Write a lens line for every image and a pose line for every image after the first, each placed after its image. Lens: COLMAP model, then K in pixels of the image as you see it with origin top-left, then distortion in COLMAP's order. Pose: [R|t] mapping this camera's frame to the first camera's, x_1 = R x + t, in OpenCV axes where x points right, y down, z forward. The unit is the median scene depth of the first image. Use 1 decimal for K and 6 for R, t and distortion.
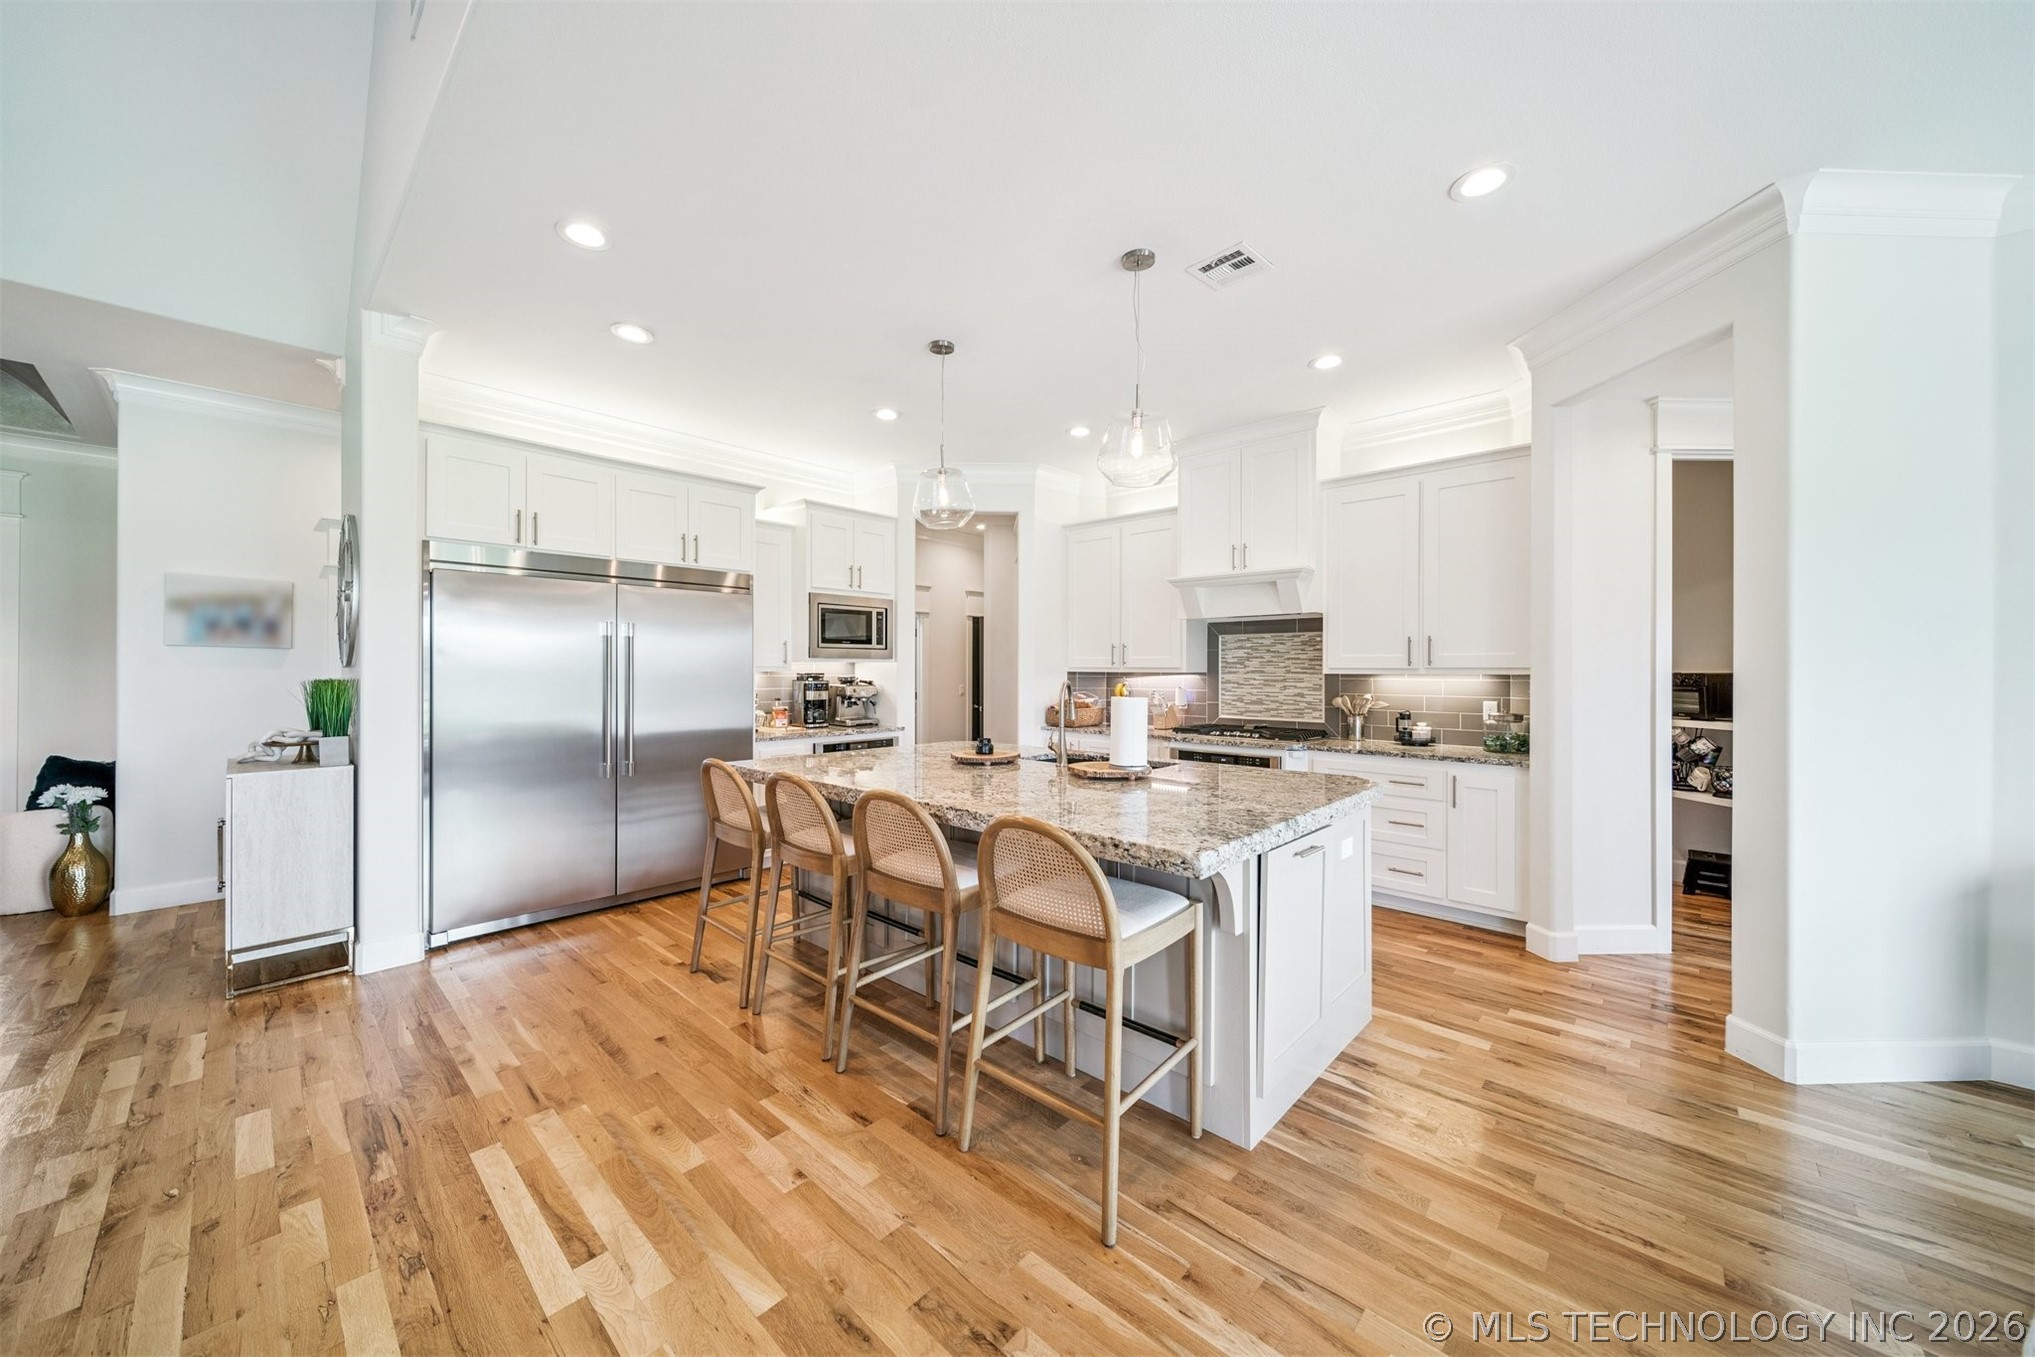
lens RADIAL K [[710.6, 0, 1015.0], [0, 710.6, 668.2], [0, 0, 1]] dist [0.000778, -0.000211]
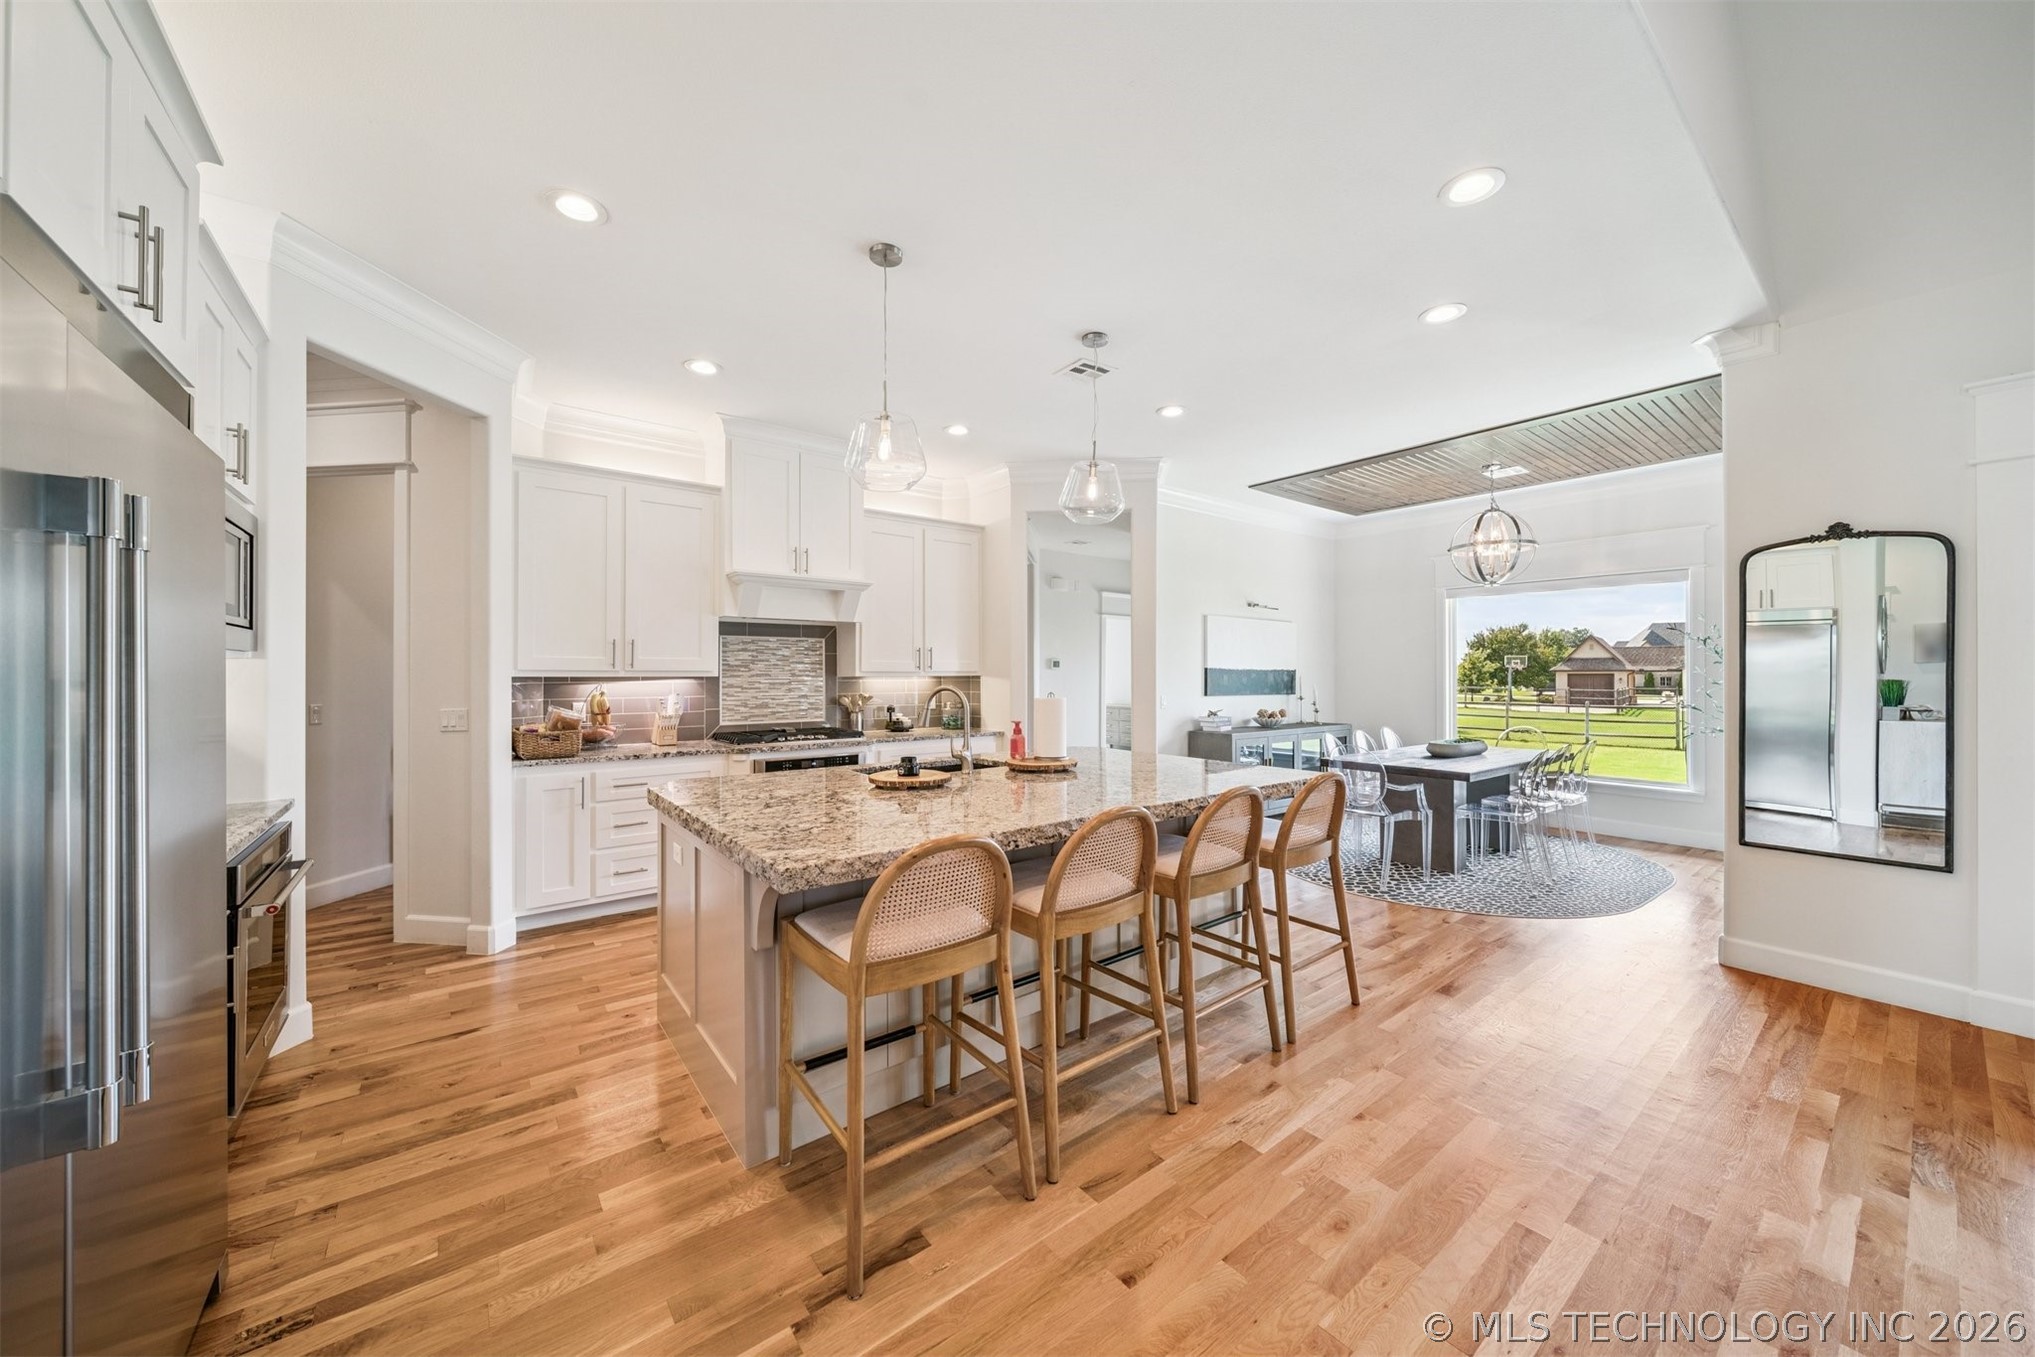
lens RADIAL K [[713.3, 0, 977.7], [0, 713.3, 671.9], [0, 0, 1]] dist [-0.005517, -0.000049]
pose [[0.191640, -0.001878, 0.981463, -0.619736], [-0.000305, 0.999998, 0.001973, -0.001644], [-0.981465, -0.000677, 0.191639, 0.557373]]
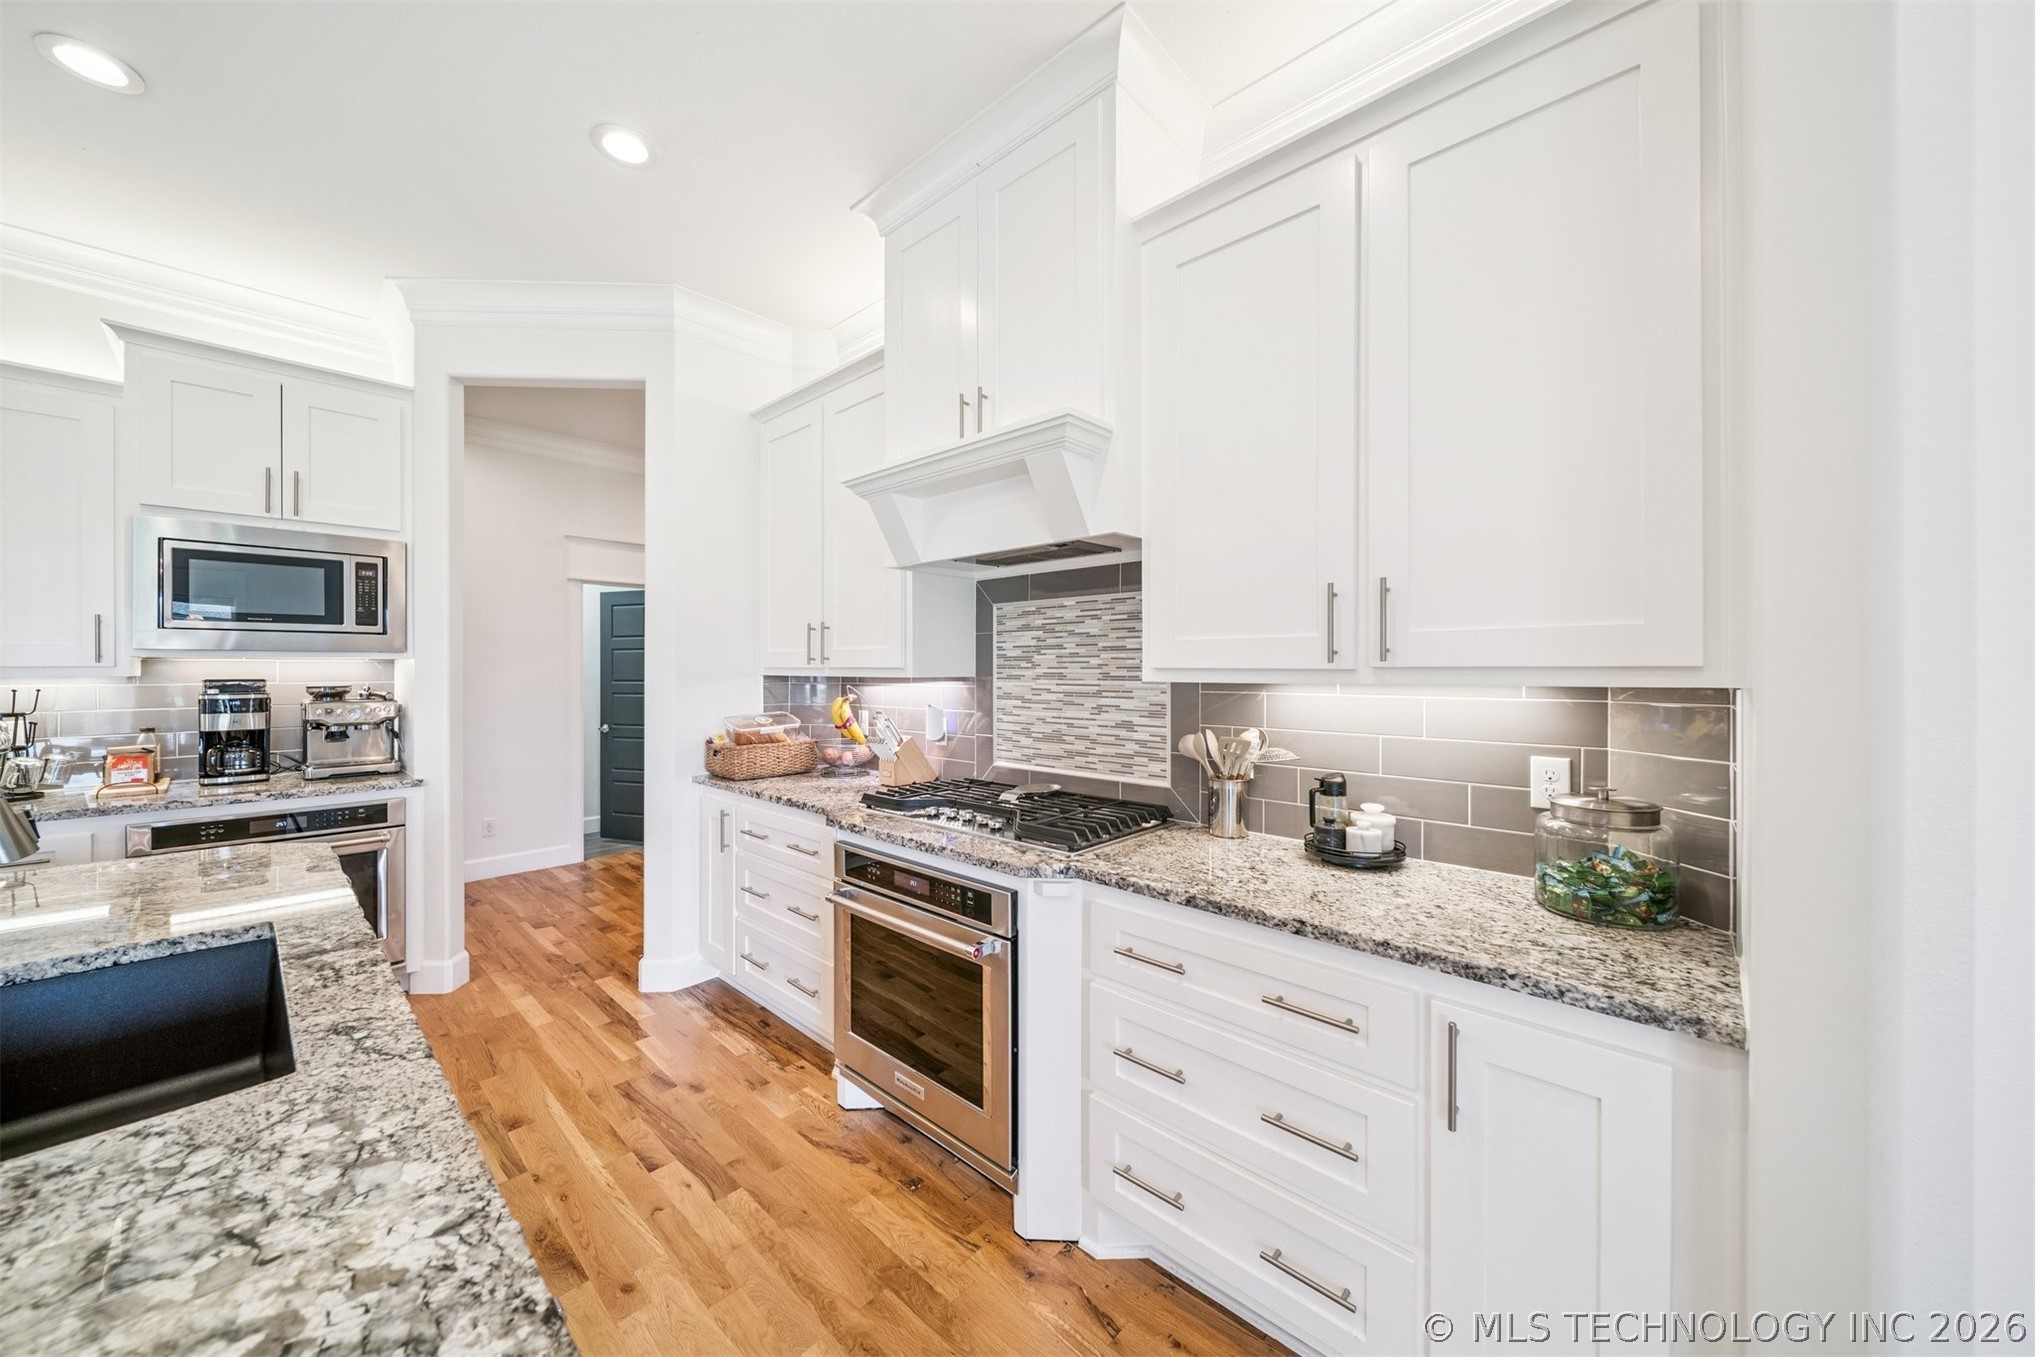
lens RADIAL K [[710.6, 0, 1015.0], [0, 710.6, 668.2], [0, 0, 1]] dist [0.000778, -0.000211]
pose [[0.999998, -0.001575, 0.000786, 0.338981], [0.001574, 0.999999, 0.000579, -0.000759], [-0.000787, -0.000577, 1.000000, 0.548521]]
